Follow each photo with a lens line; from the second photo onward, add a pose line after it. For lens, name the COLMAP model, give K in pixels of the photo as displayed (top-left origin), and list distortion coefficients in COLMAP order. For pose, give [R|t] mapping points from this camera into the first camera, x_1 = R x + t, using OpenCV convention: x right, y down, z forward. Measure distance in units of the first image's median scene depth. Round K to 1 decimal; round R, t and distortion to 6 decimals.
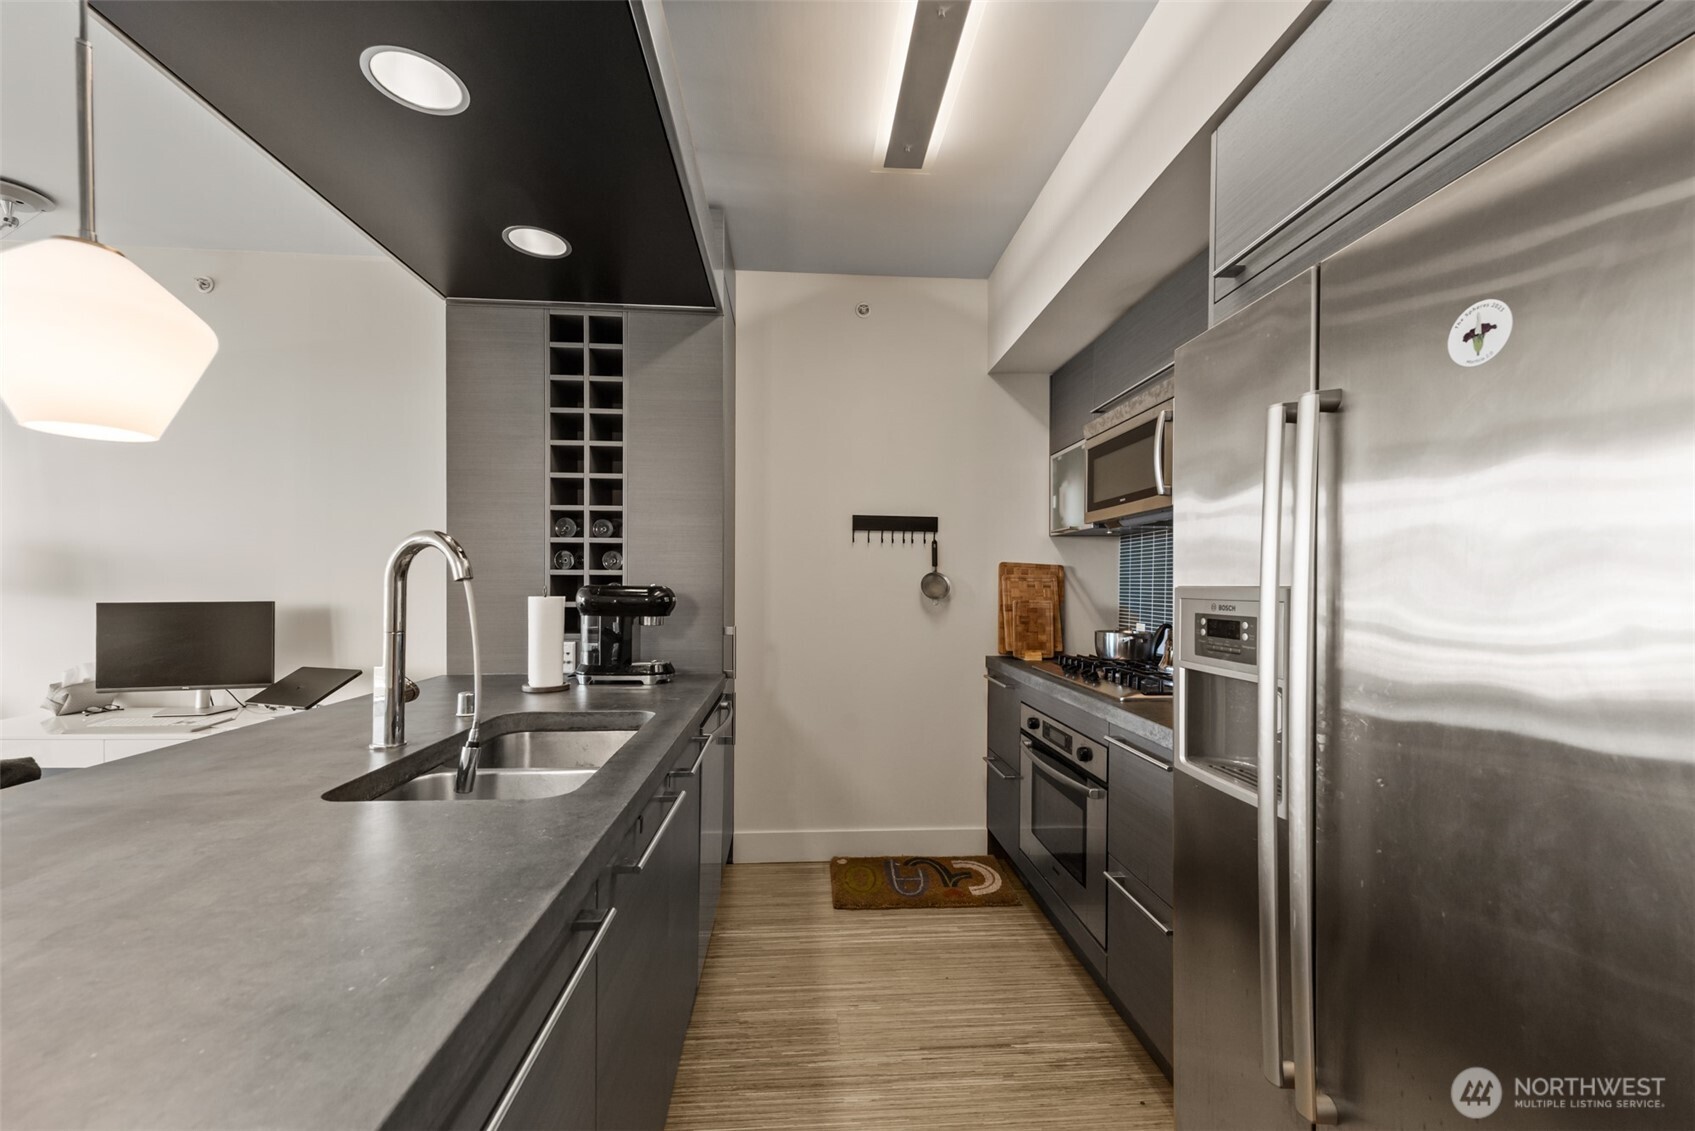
lens RADIAL K [[672.0, 0, 843.2], [0, 672.0, 586.9], [0, 0, 1]] dist [0.015194, -0.000499]
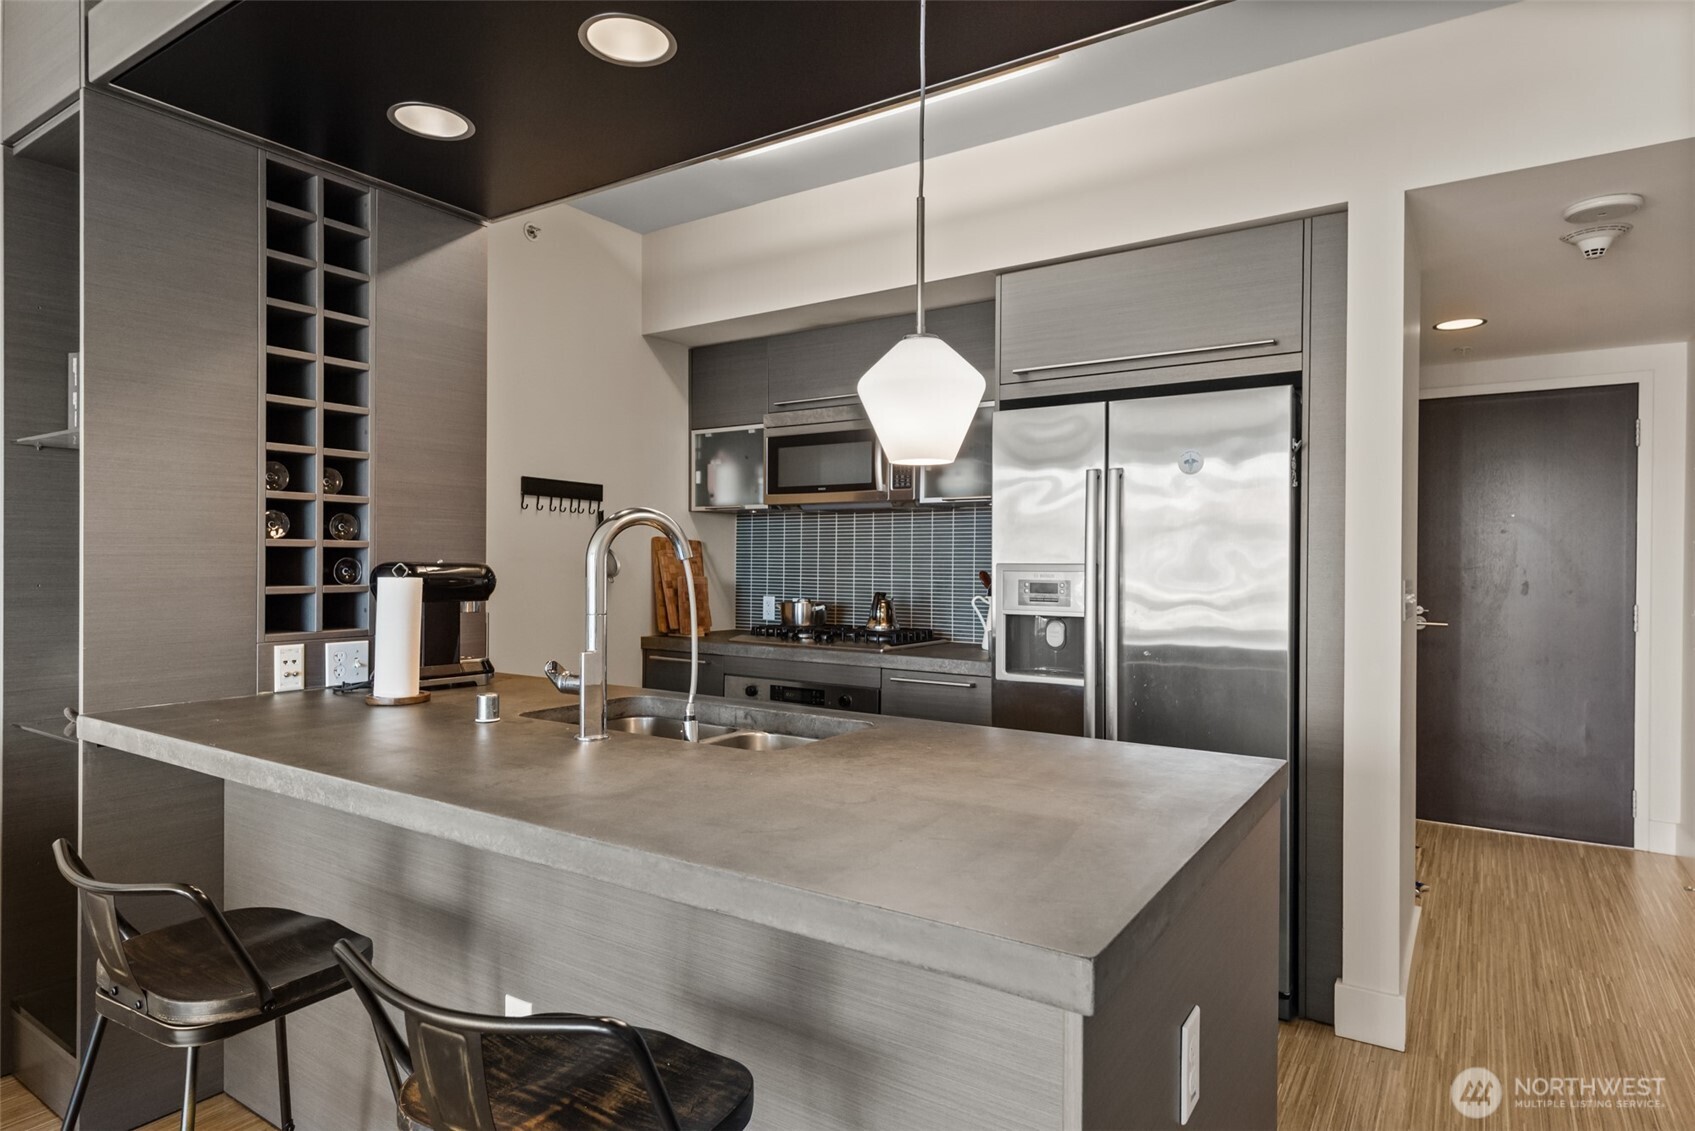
lens RADIAL K [[955.1, 0, 841.3], [0, 955.1, 563.4], [0, 0, 1]] dist [0.008797, 0.000913]
pose [[0.608651, -0.002211, 0.793435, -0.825917], [-0.000720, 0.999994, 0.003339, -0.004322], [-0.793438, -0.002603, 0.608645, -0.035593]]
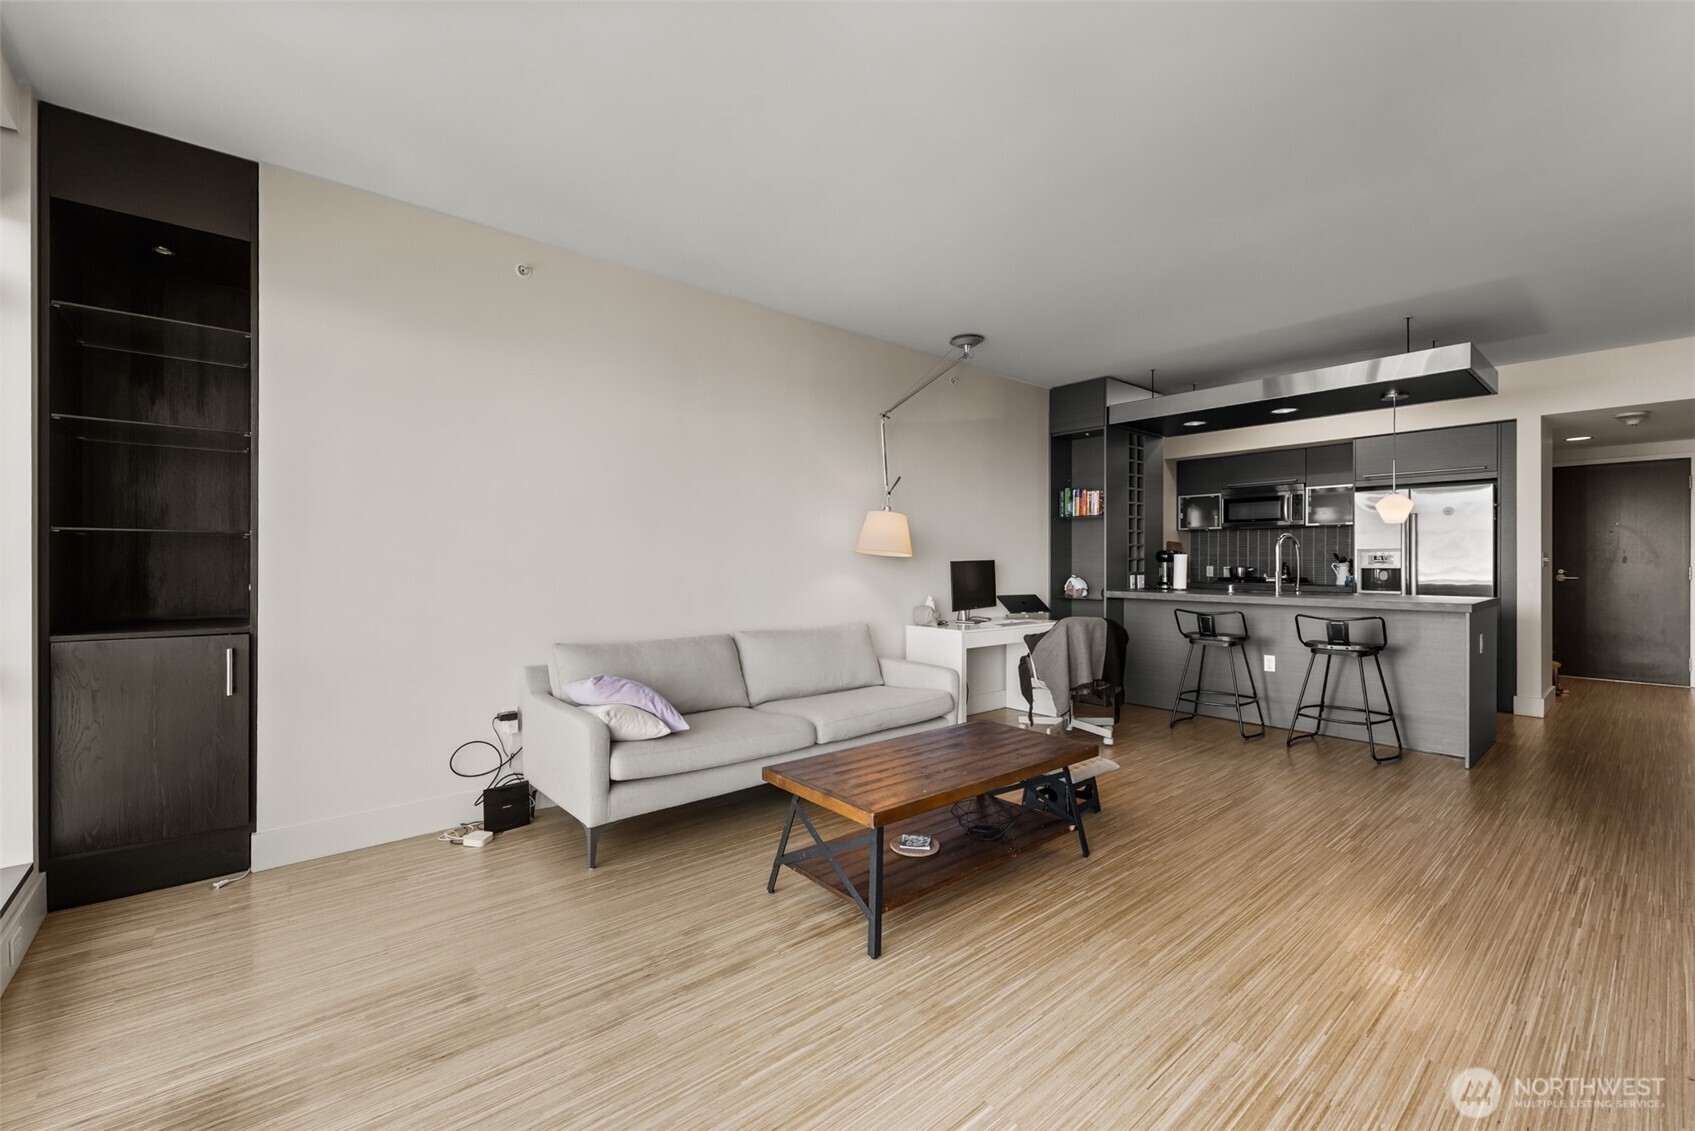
lens RADIAL K [[704.6, 0, 844.6], [0, 704.6, 564.1], [0, 0, 1]] dist [0.009214, -0.002528]
pose [[0.801998, -0.011568, 0.597215, -2.392454], [0.008763, 0.999933, 0.007601, 0.014637], [-0.597263, -0.000863, 0.802045, -0.309297]]
